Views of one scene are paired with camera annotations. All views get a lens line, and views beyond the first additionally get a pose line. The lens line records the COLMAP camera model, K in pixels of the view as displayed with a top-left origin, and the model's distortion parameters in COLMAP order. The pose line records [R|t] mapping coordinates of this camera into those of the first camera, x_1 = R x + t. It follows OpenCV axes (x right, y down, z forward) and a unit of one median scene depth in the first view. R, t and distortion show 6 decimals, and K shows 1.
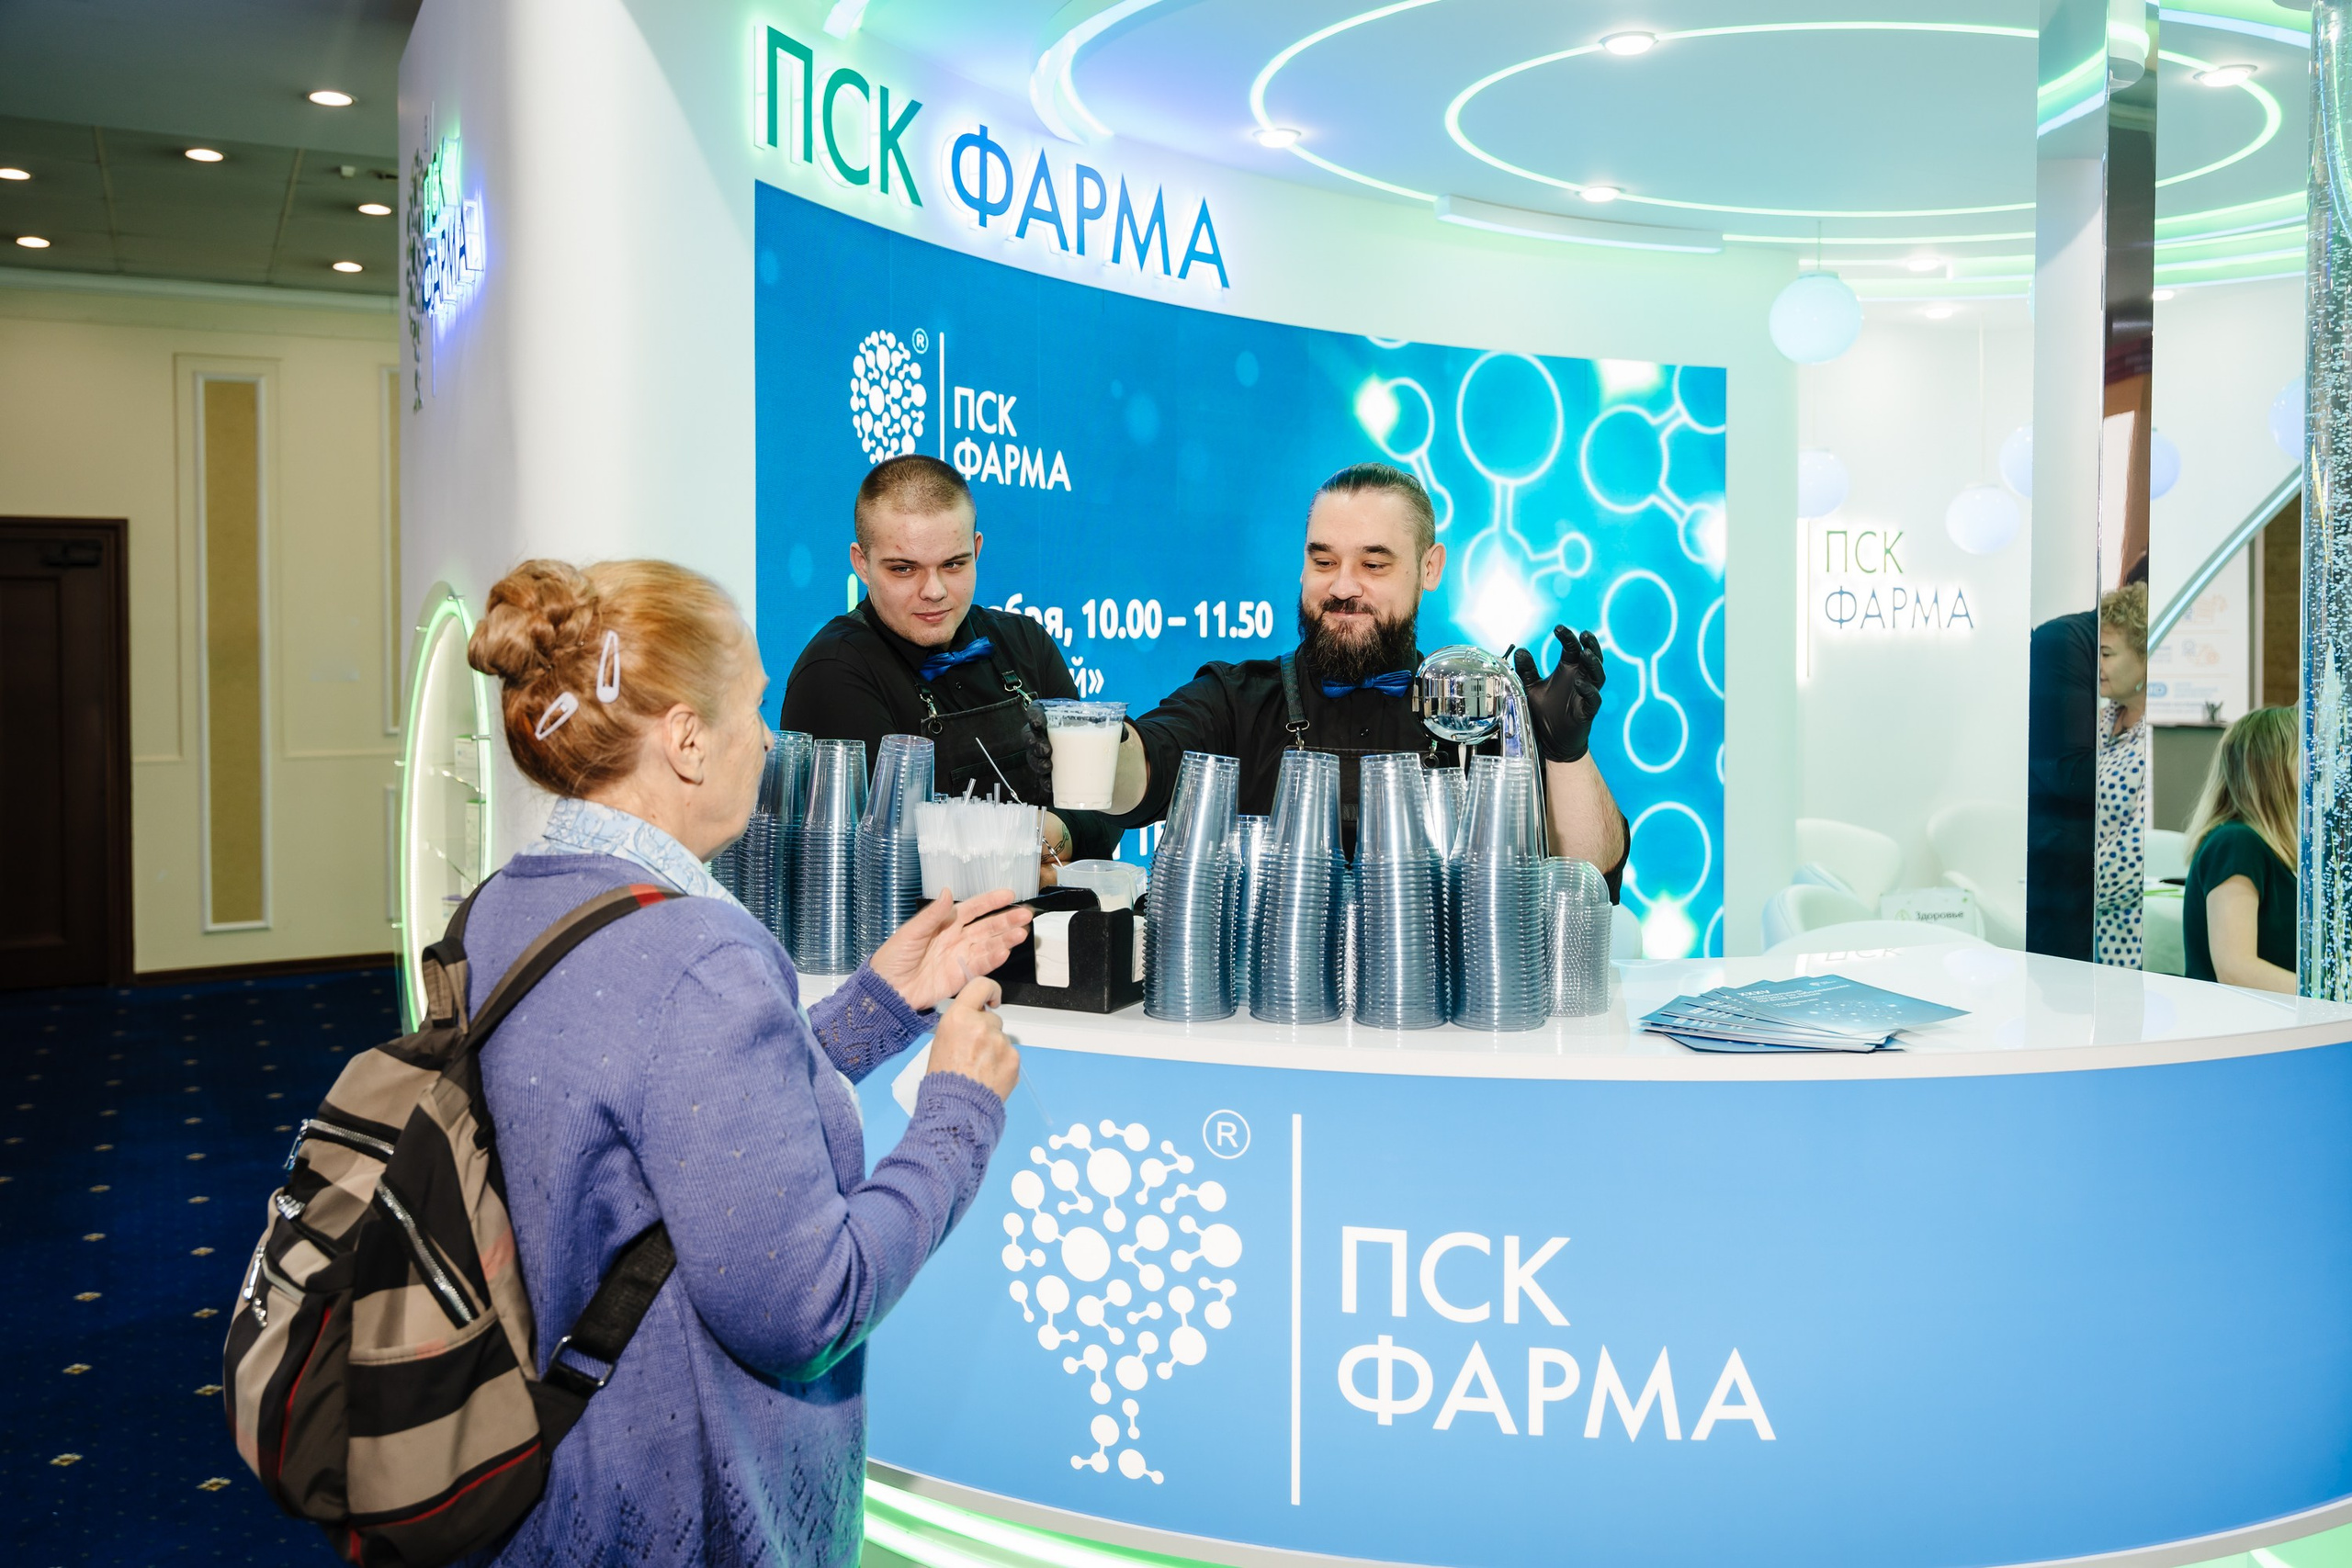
lens RADIAL K [[1844.4, 0, 1179.6], [0, 1844.4, 666.2], [0, 0, 1]] dist [-0.007501, -0.001121]
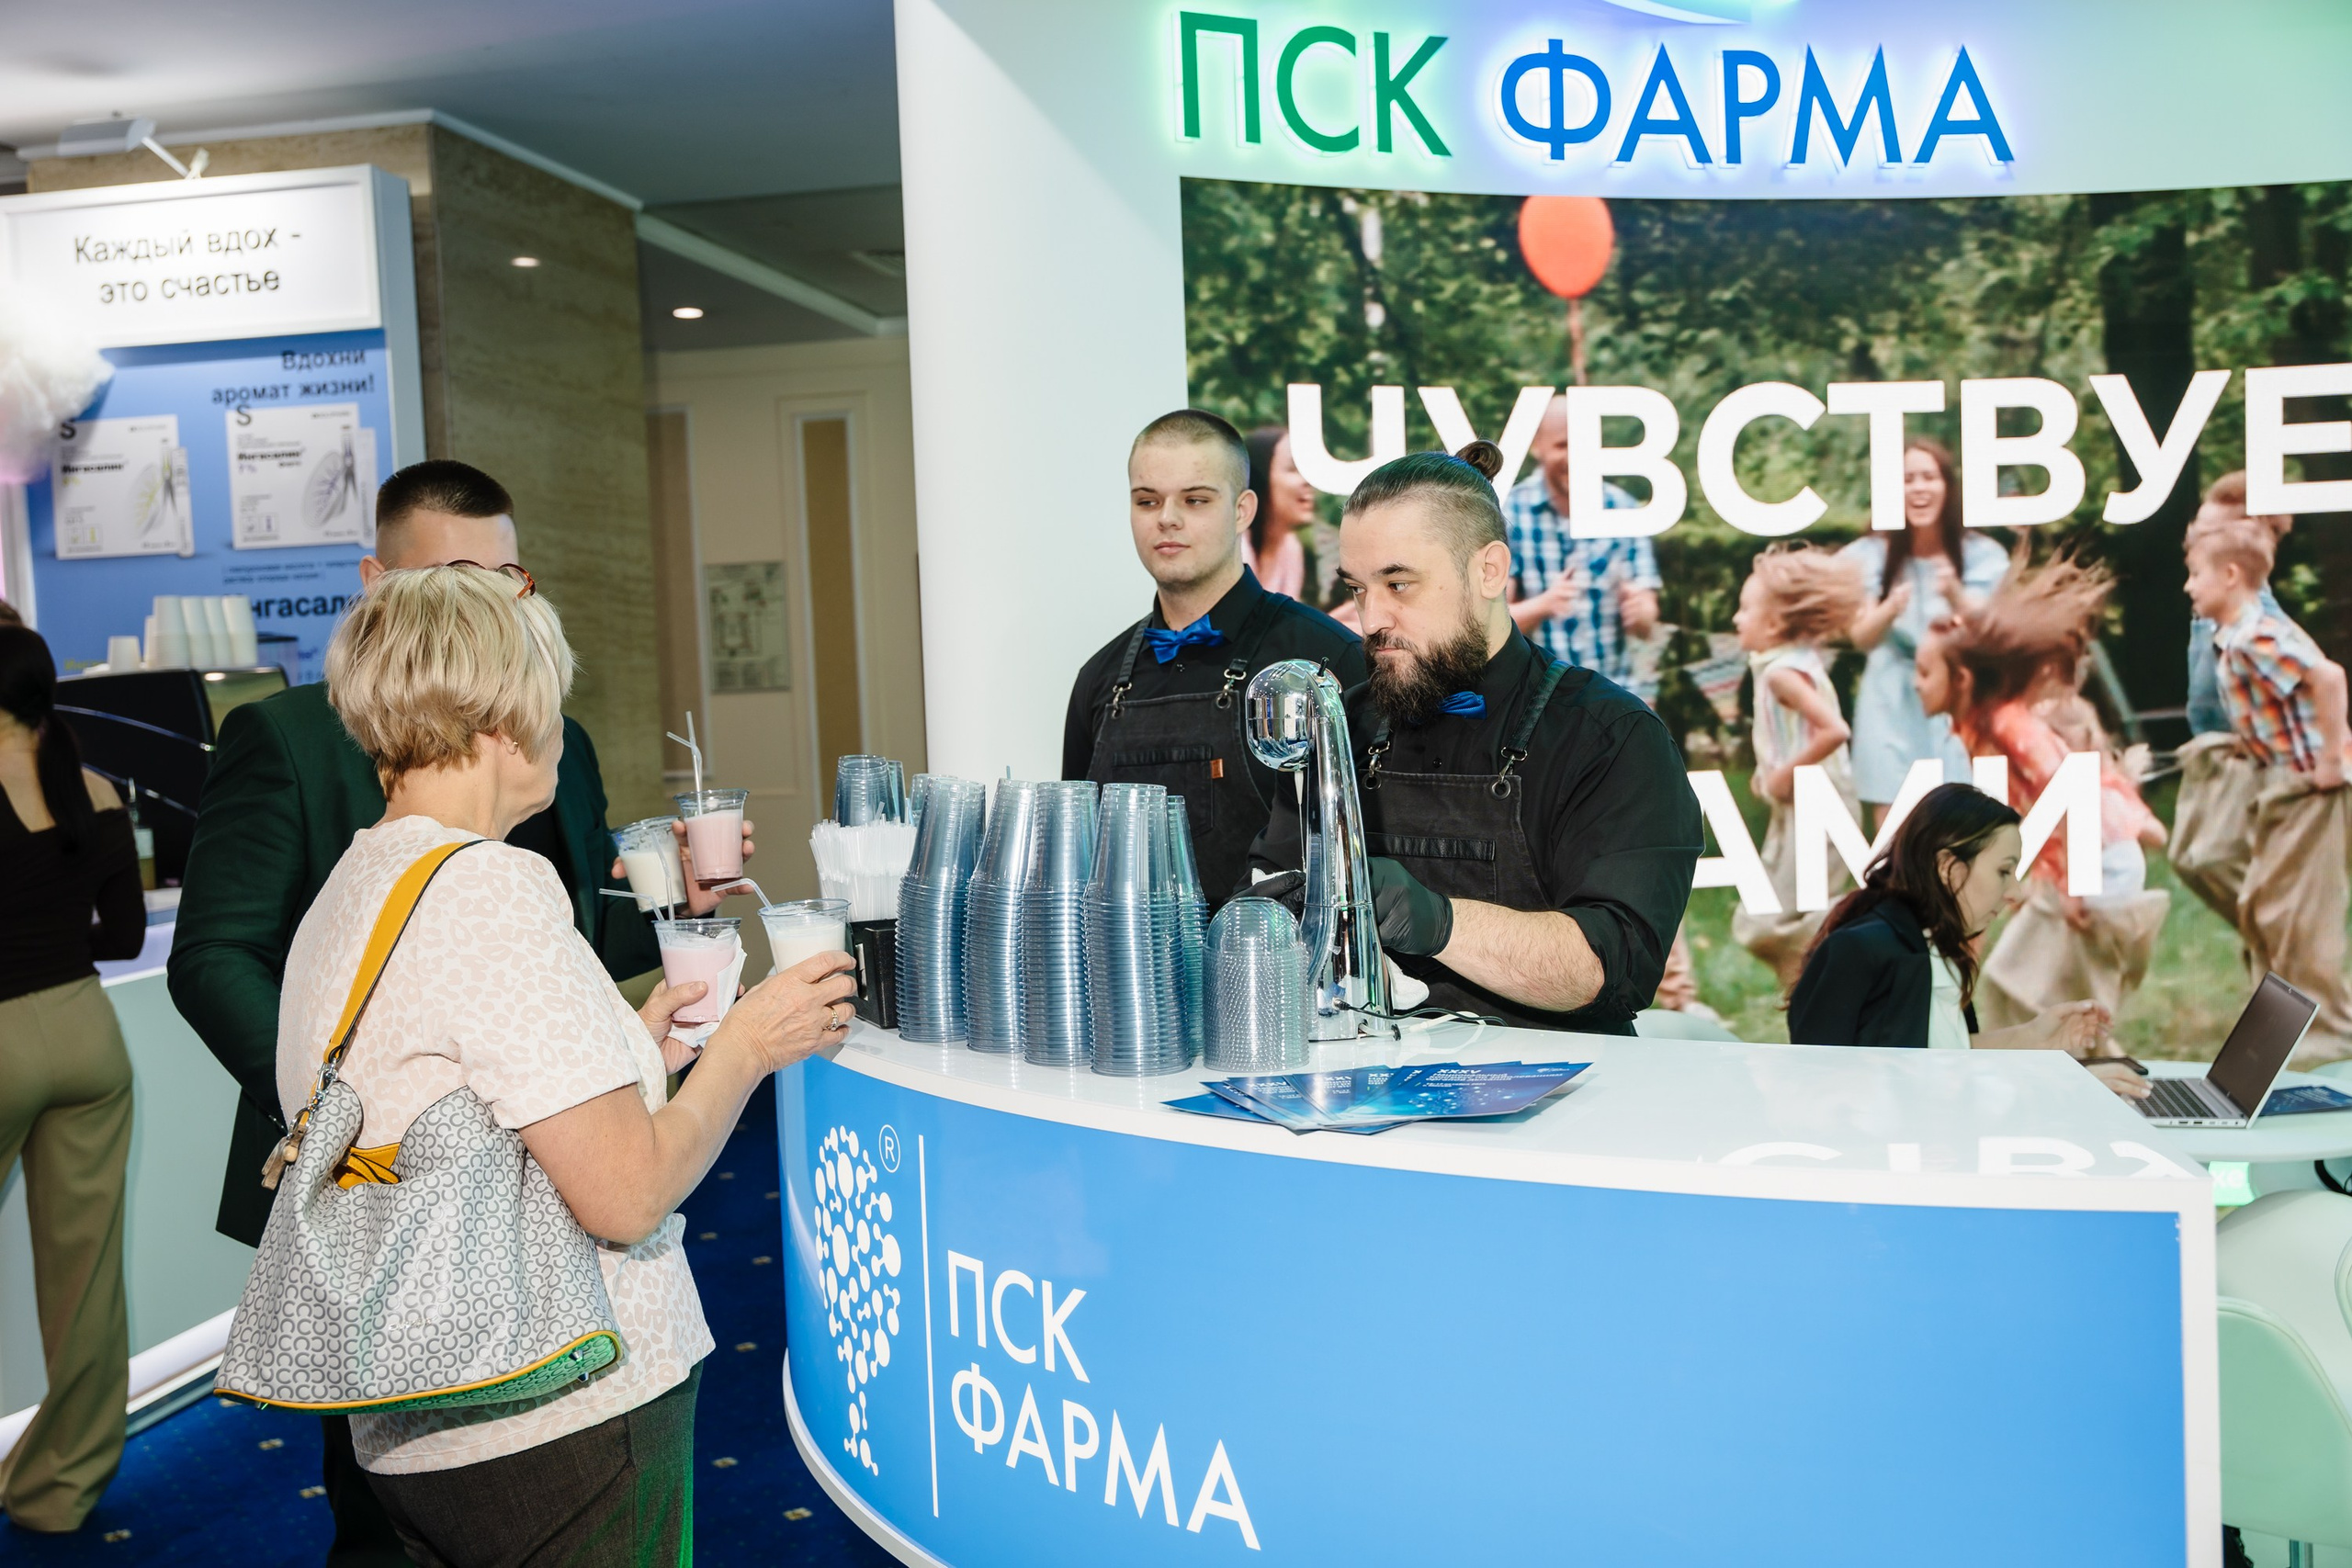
lens RADIAL K [[2281.5, 0, 1150.3], [0, 2281.5, 788.3], [0, 0, 1]] dist [0.008005, 0.021916]
pose [[0.759122, 0.008807, -0.650888, 0.497598], [0.025937, 0.998705, 0.043763, 0.000580], [0.650431, -0.050104, 0.757911, 0.071842]]
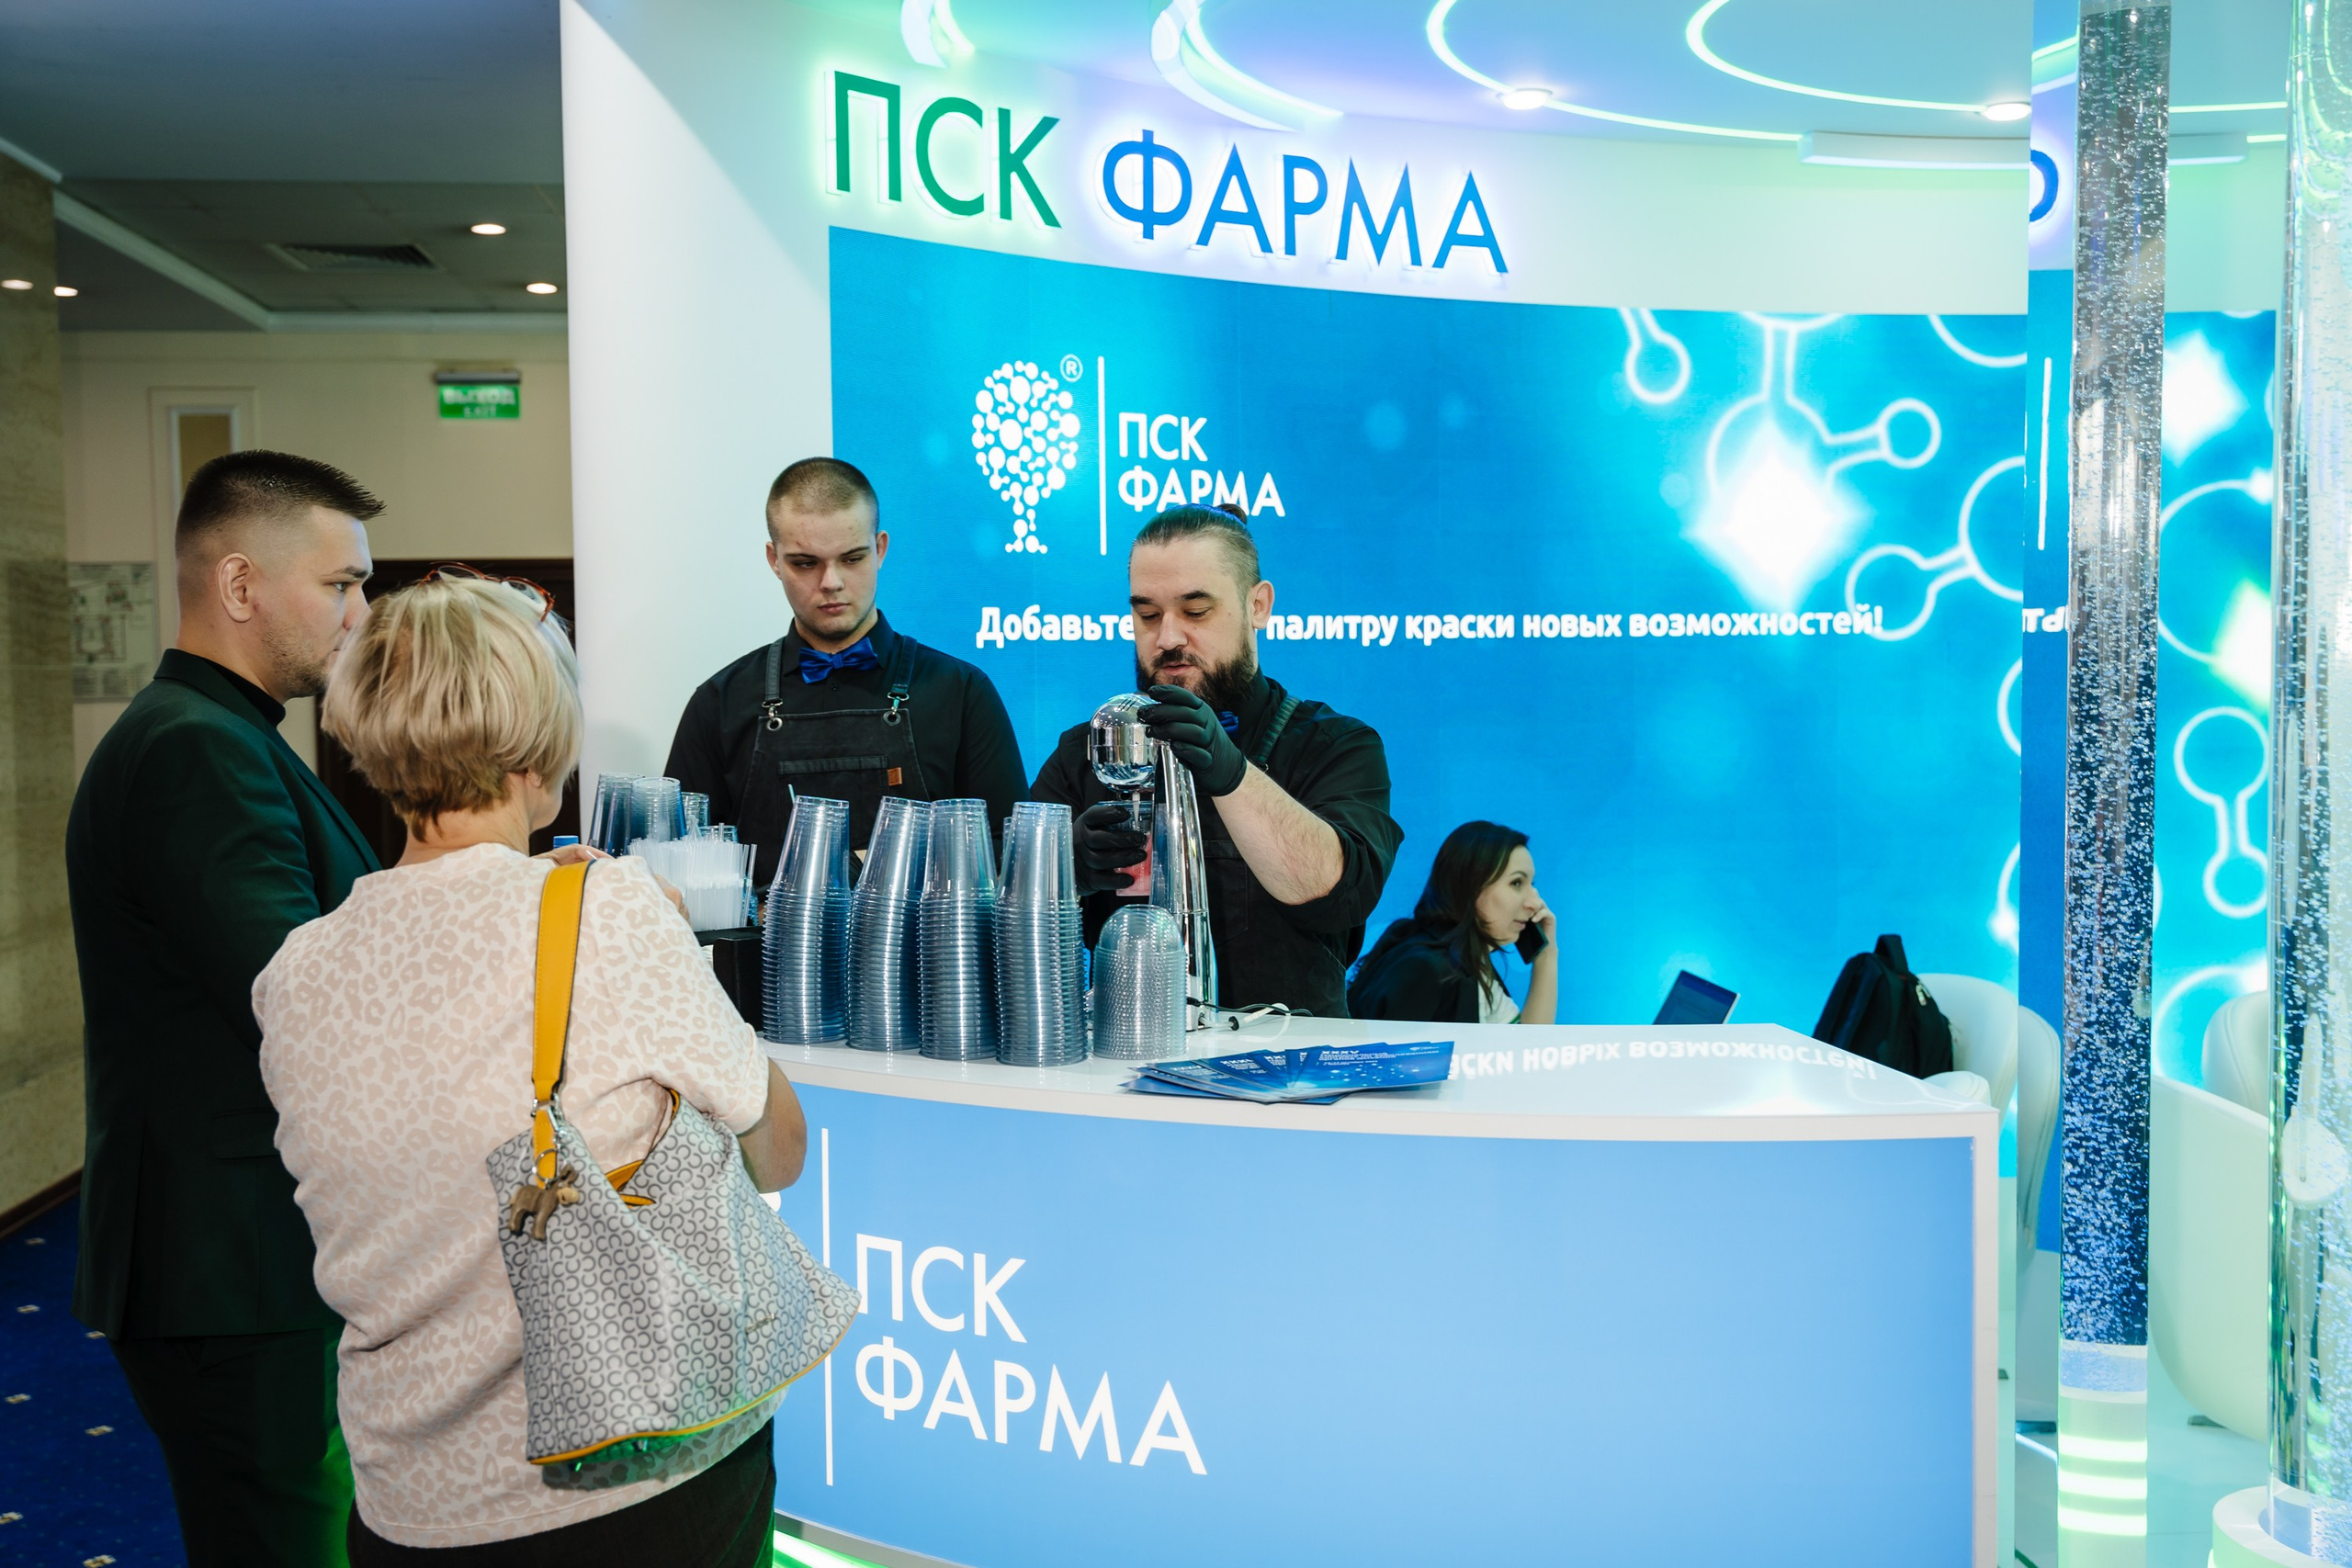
lens RADIAL K [[2258.7, 0, 1168.7], [0, 2258.7, 783.6], [0, 0, 1]] dist [0.015489, 0.006014]
pose [[0.925591, 0.010840, -0.378369, 0.385262], [0.003153, 0.999334, 0.036343, -0.004210], [0.378511, -0.034832, 0.924941, -0.076966]]
